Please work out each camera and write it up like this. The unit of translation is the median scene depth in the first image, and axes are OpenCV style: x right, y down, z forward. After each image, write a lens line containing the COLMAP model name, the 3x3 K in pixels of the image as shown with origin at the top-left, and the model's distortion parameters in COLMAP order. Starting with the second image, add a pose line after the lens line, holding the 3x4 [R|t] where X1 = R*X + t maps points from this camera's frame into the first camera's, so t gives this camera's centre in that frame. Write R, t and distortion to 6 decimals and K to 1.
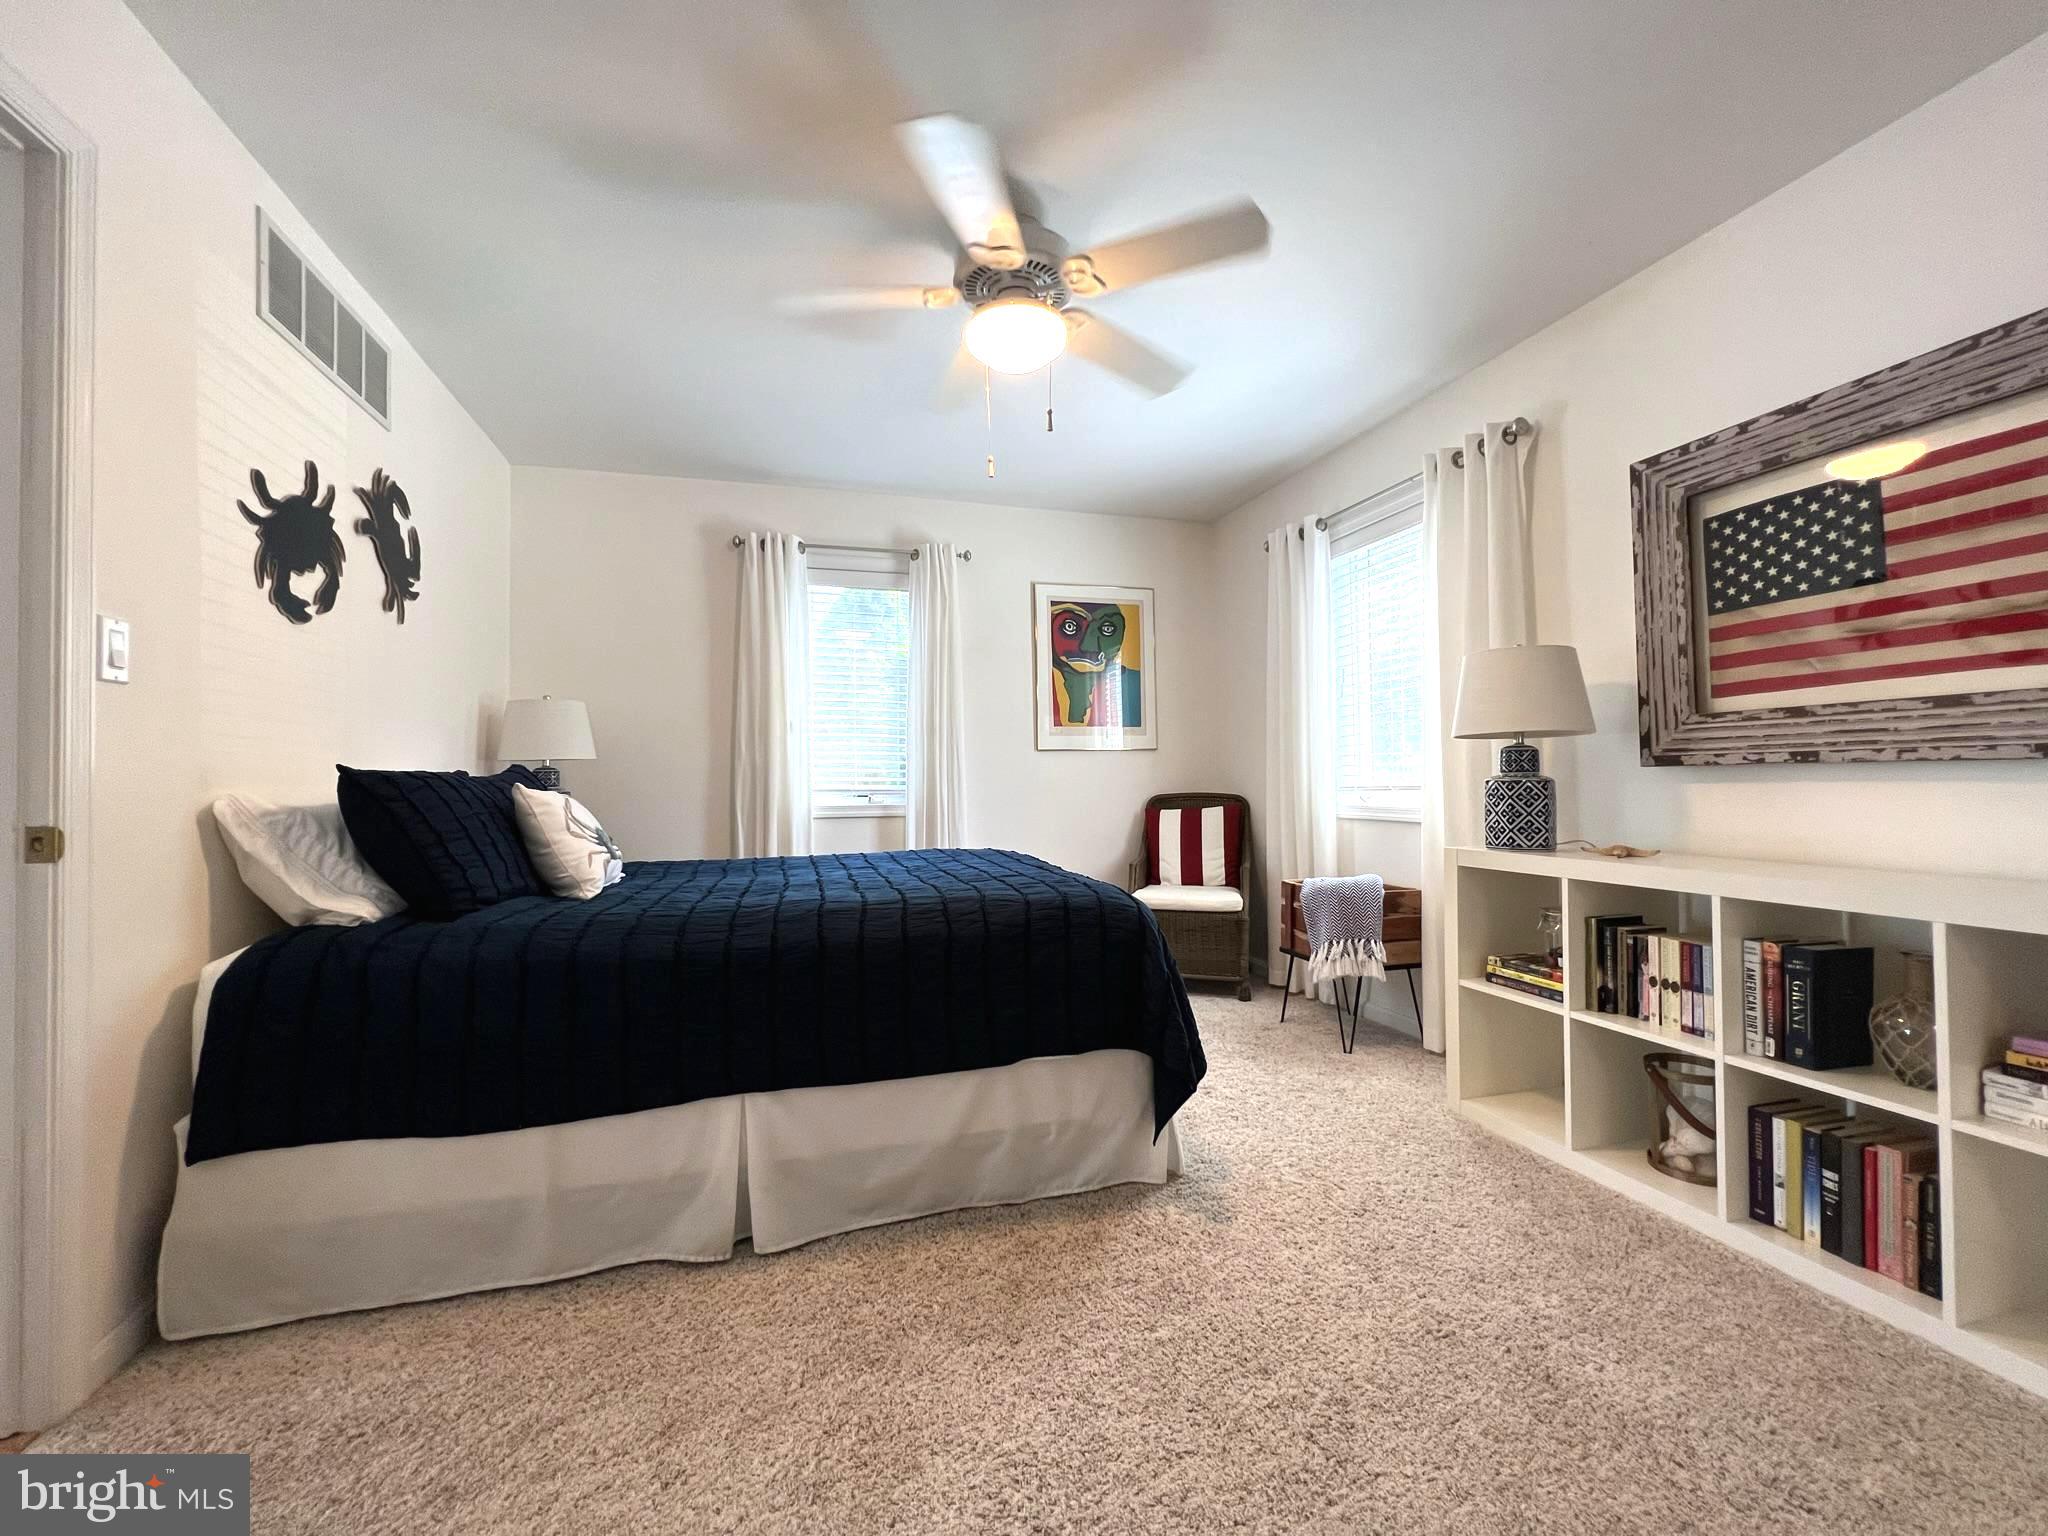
lens RADIAL K [[818.5, 0, 1027.1], [0, 818.5, 765.6], [0, 0, 1]] dist [-0.001544, 0.000149]
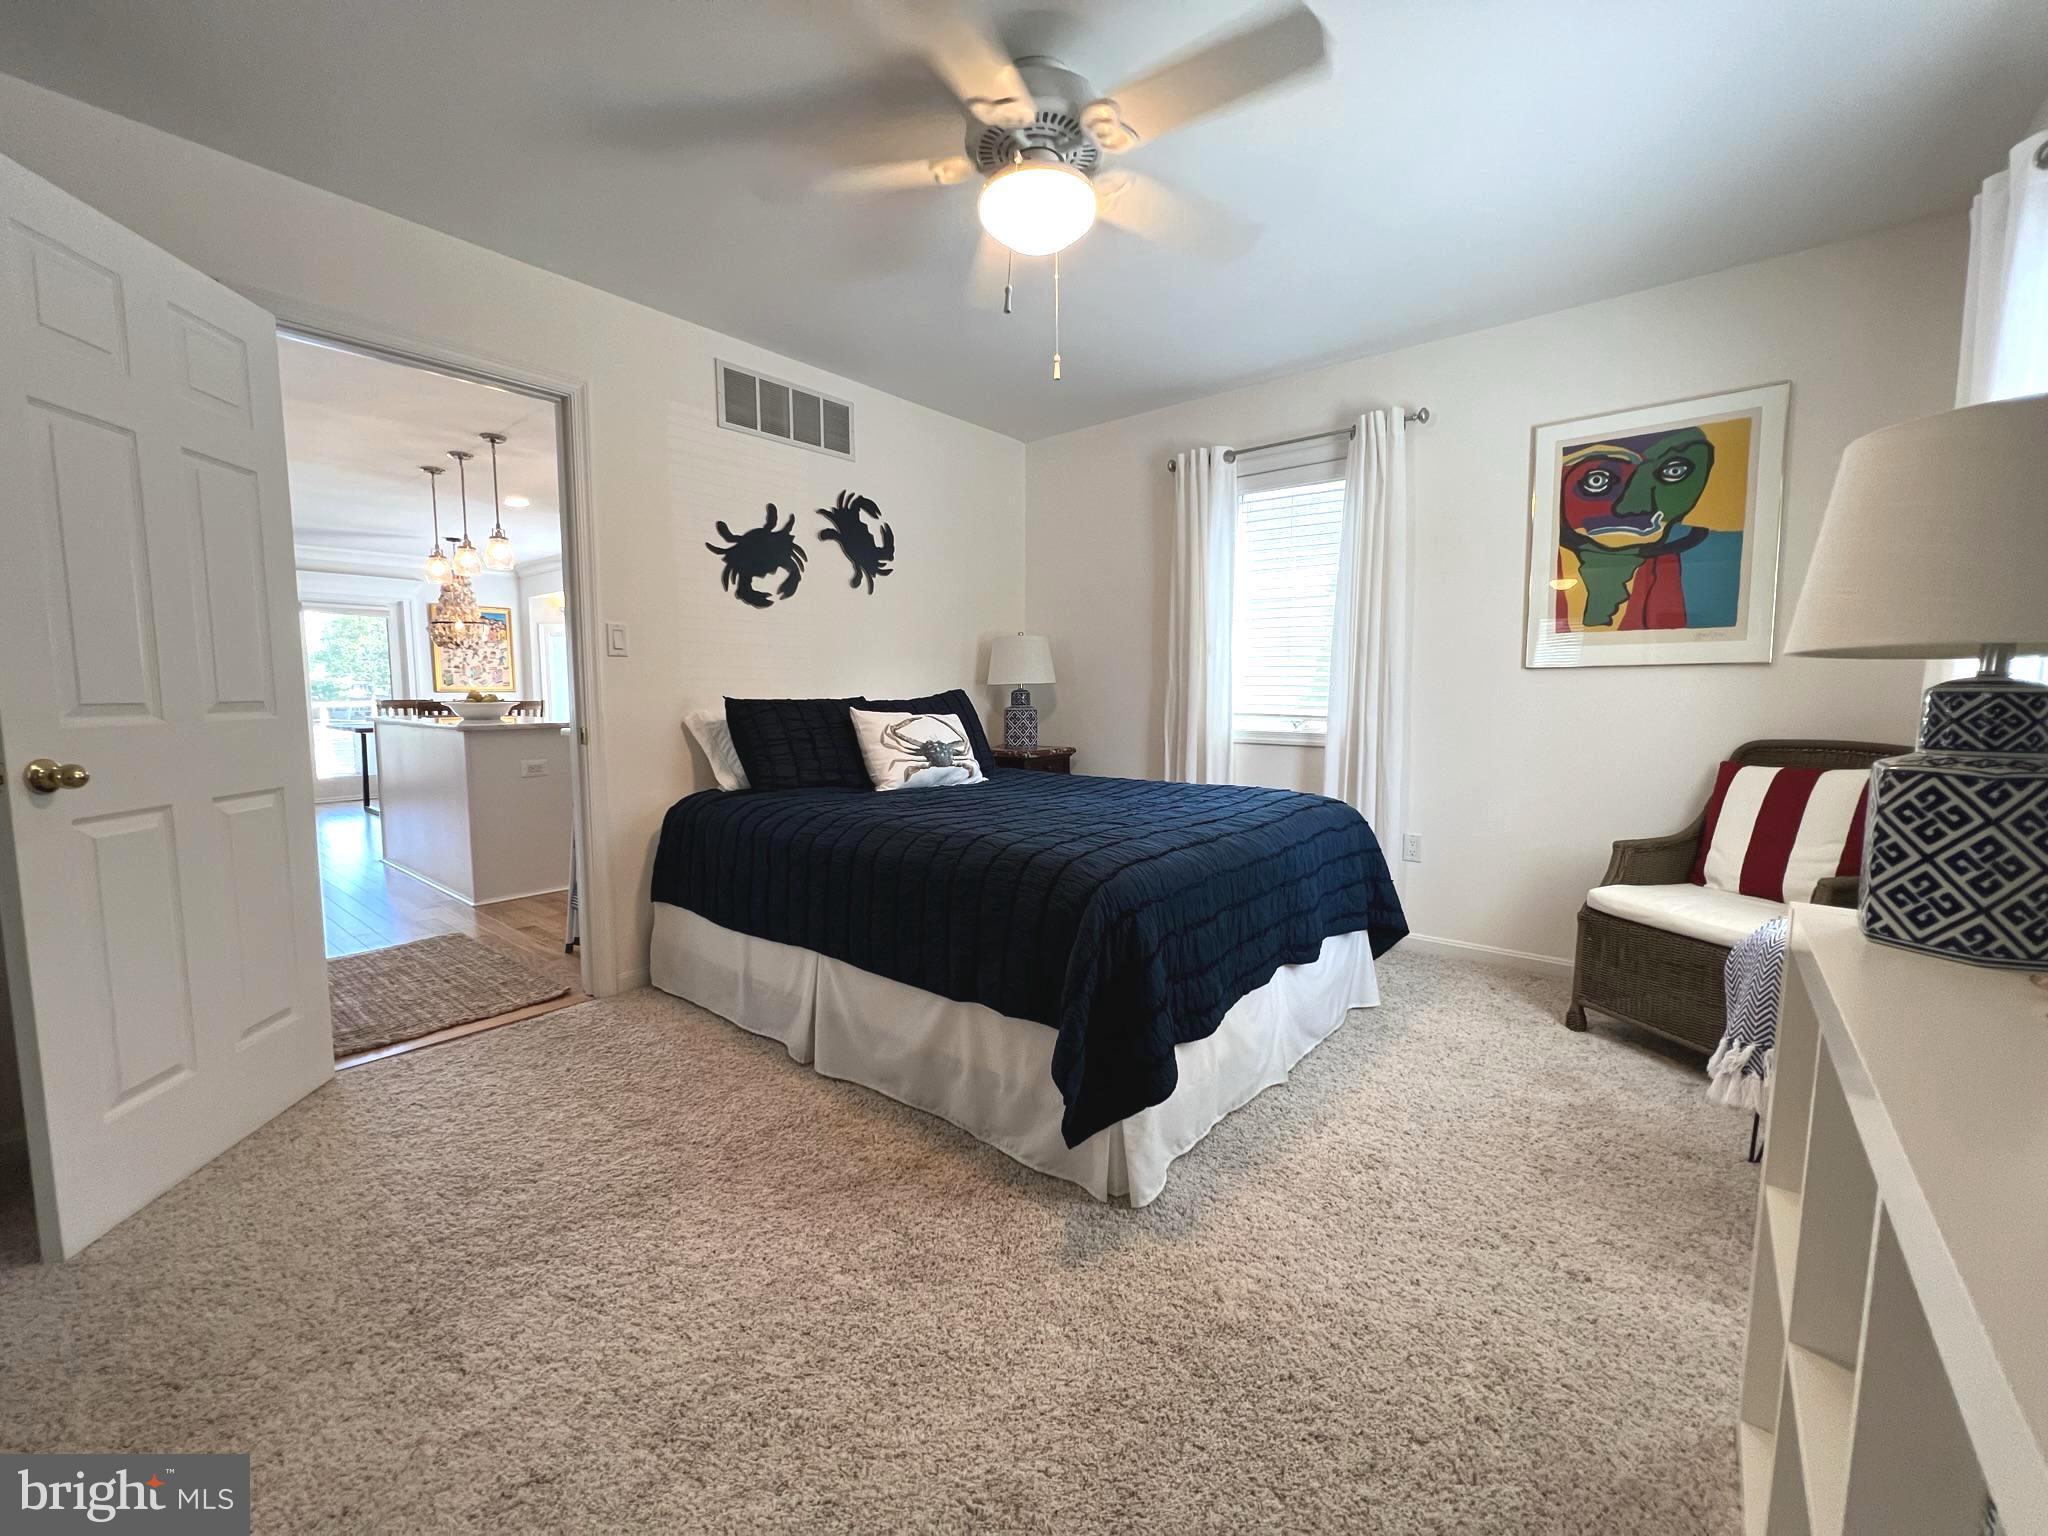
lens RADIAL K [[818.5, 0, 1016.6], [0, 818.5, 767.0], [0, 0, 1]] dist [-0.001544, 0.000149]
pose [[0.557732, 0.088959, -0.825240, 0.735586], [0.007704, 0.993642, 0.112319, -0.033452], [0.829985, -0.069002, 0.553501, 0.457401]]
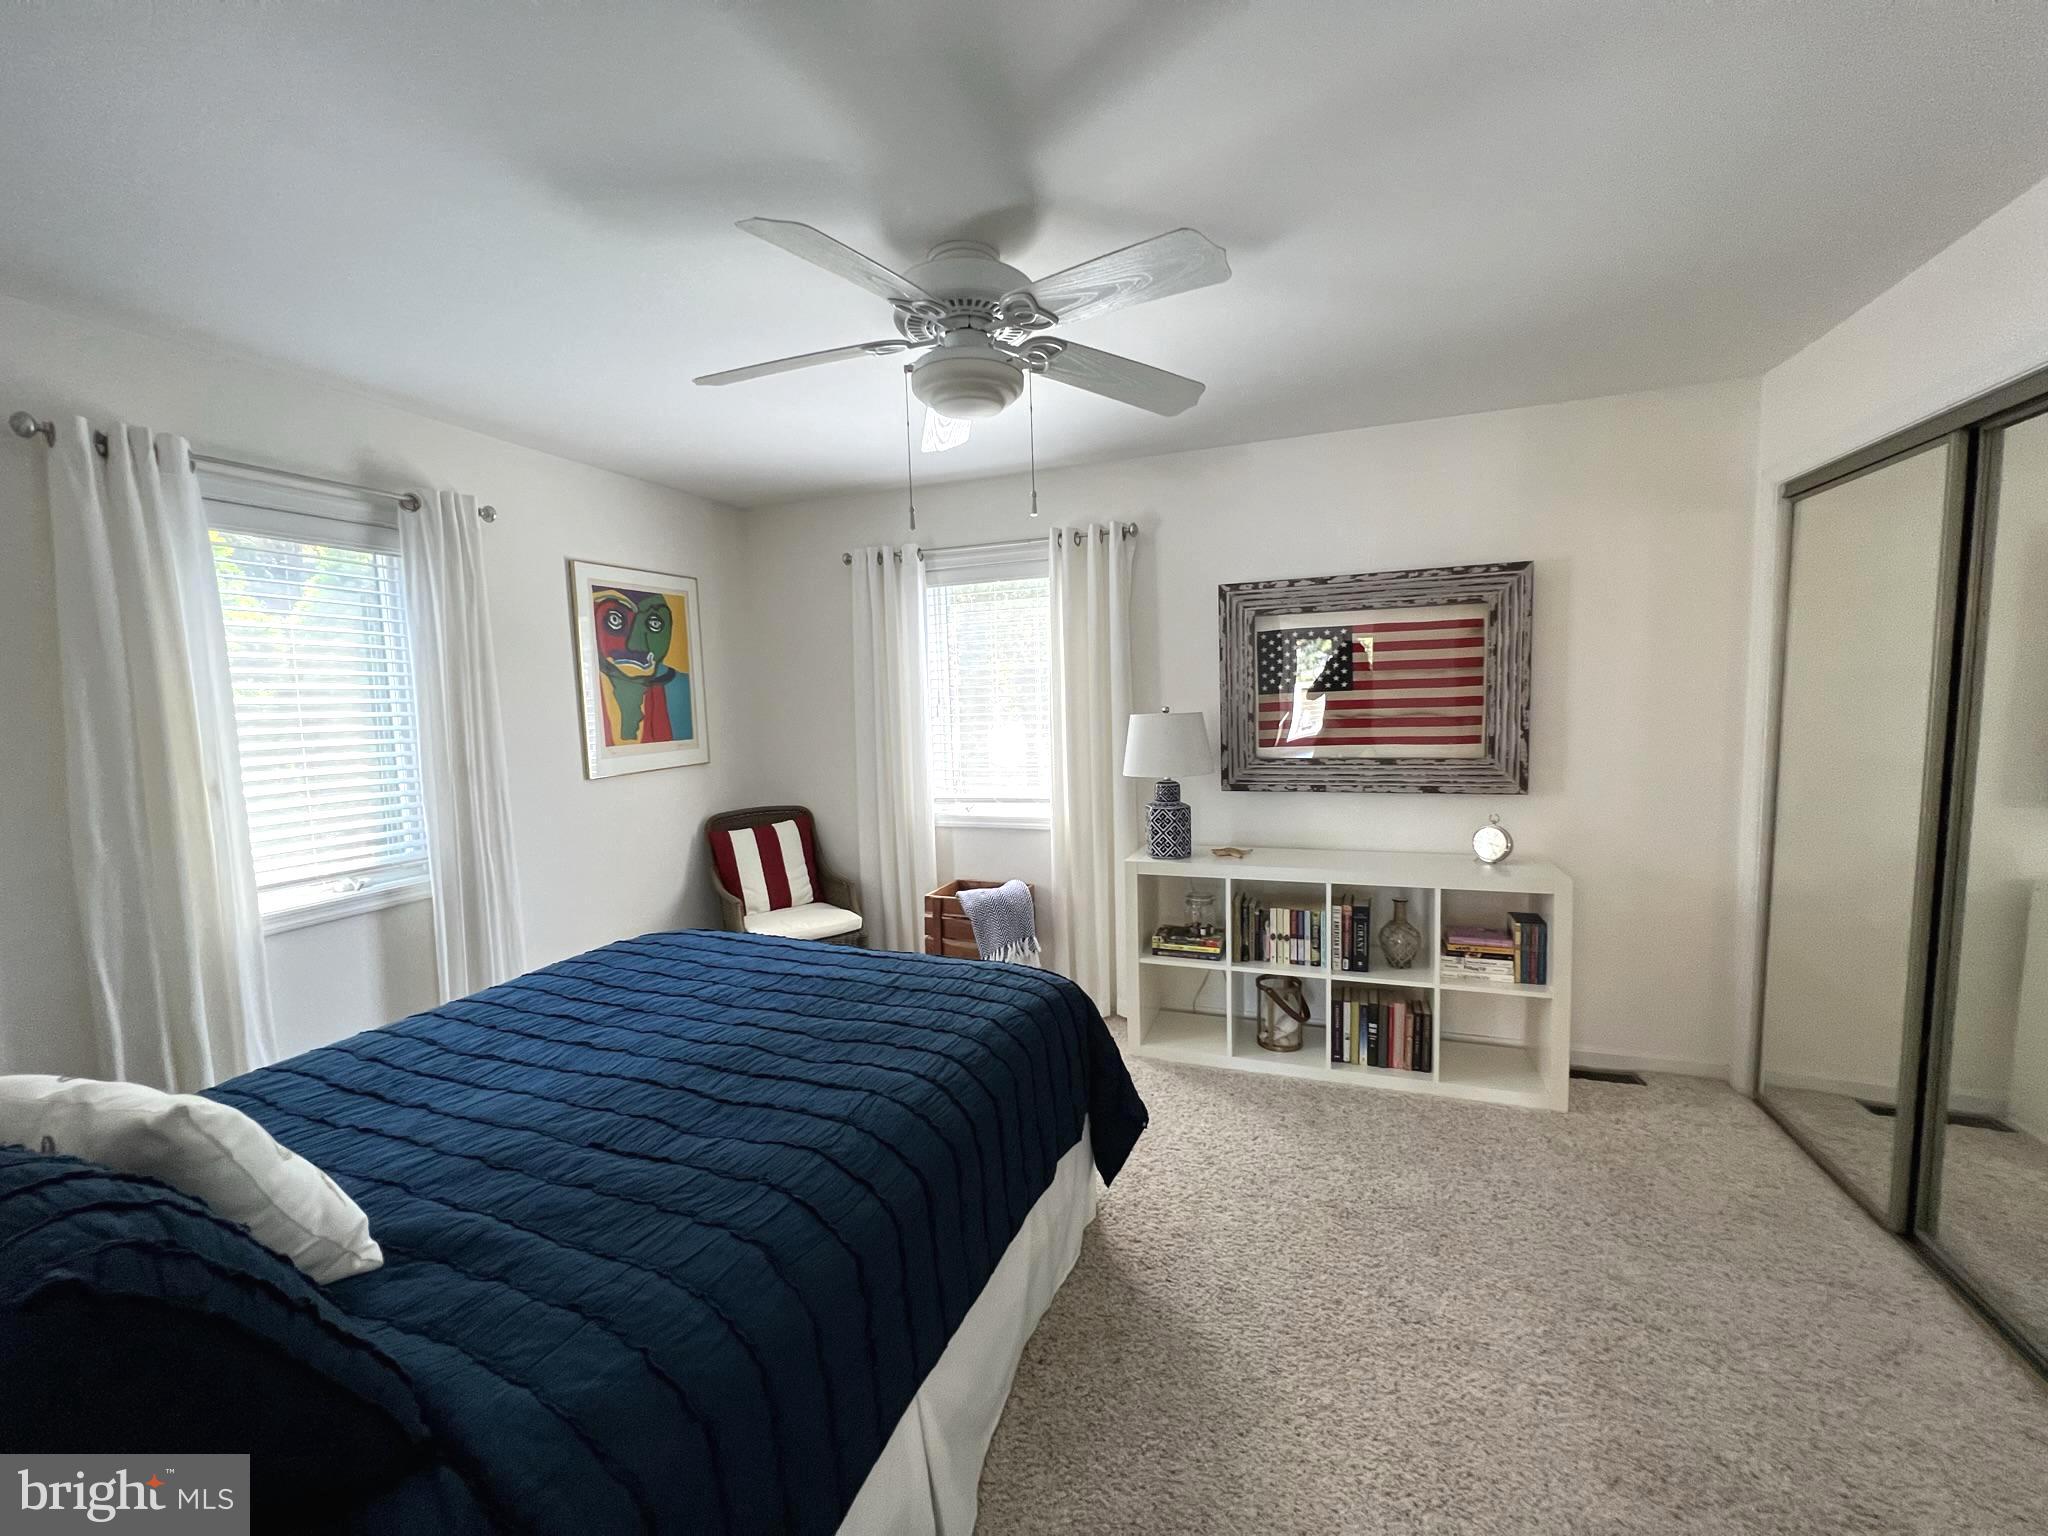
lens RADIAL K [[818.5, 0, 1014.6], [0, 818.5, 764.8], [0, 0, 1]] dist [-0.001544, 0.000149]
pose [[0.614580, -0.077744, 0.785014, -0.703845], [0.009957, 0.995817, 0.090826, -0.200113], [-0.788792, -0.048003, 0.612784, 0.411843]]
